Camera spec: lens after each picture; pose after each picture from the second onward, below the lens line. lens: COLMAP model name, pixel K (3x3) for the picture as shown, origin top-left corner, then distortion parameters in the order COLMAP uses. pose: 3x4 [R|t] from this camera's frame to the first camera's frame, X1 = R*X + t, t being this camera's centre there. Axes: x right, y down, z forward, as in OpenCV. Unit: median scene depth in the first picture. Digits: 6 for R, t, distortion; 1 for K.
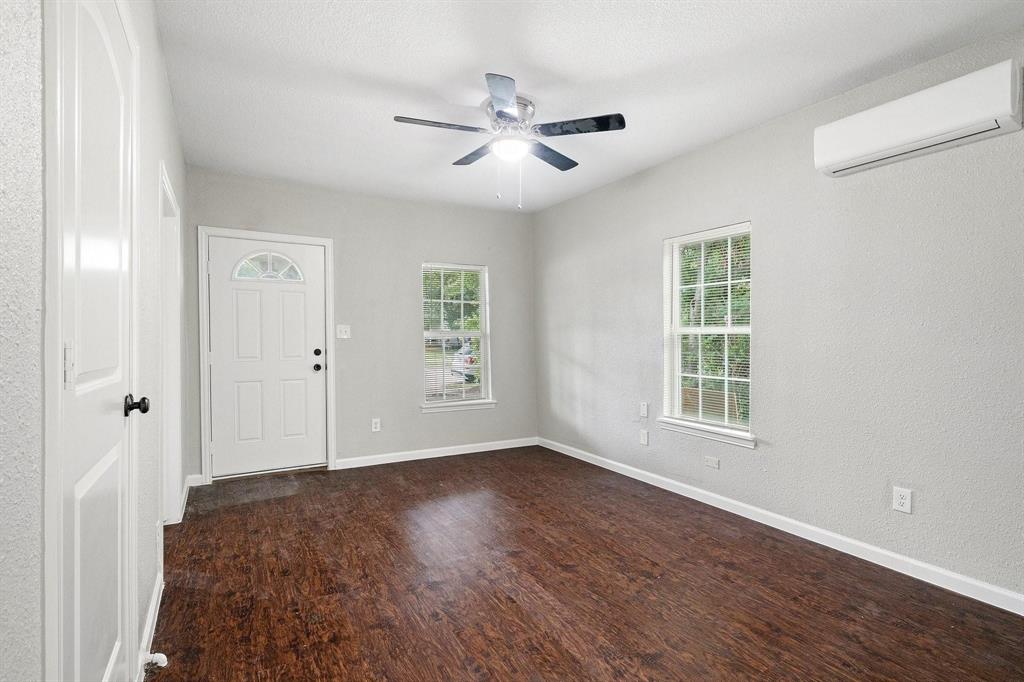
lens RADIAL K [[480.9, 0, 510.1], [0, 480.9, 338.6], [0, 0, 1]] dist [0.004953, 0.002570]
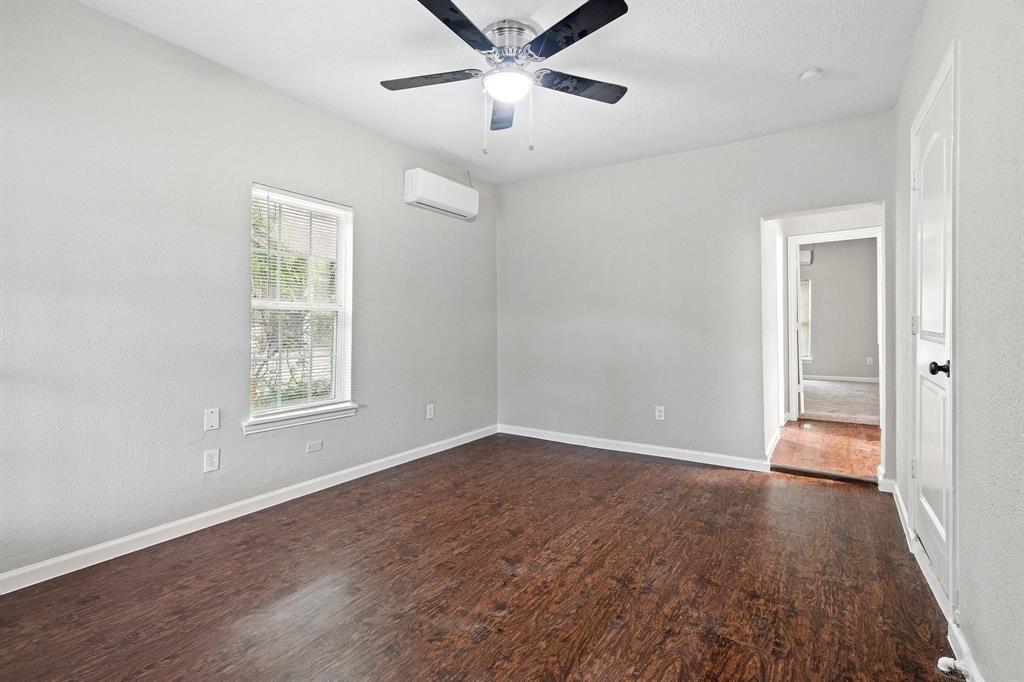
lens RADIAL K [[480.9, 0, 509.9], [0, 480.9, 332.6], [0, 0, 1]] dist [0.004953, 0.002570]
pose [[-0.443590, -0.019062, 0.896027, -0.857081], [-0.001698, 0.999790, 0.020430, 0.021716], [-0.896228, 0.007541, -0.443530, 1.568114]]
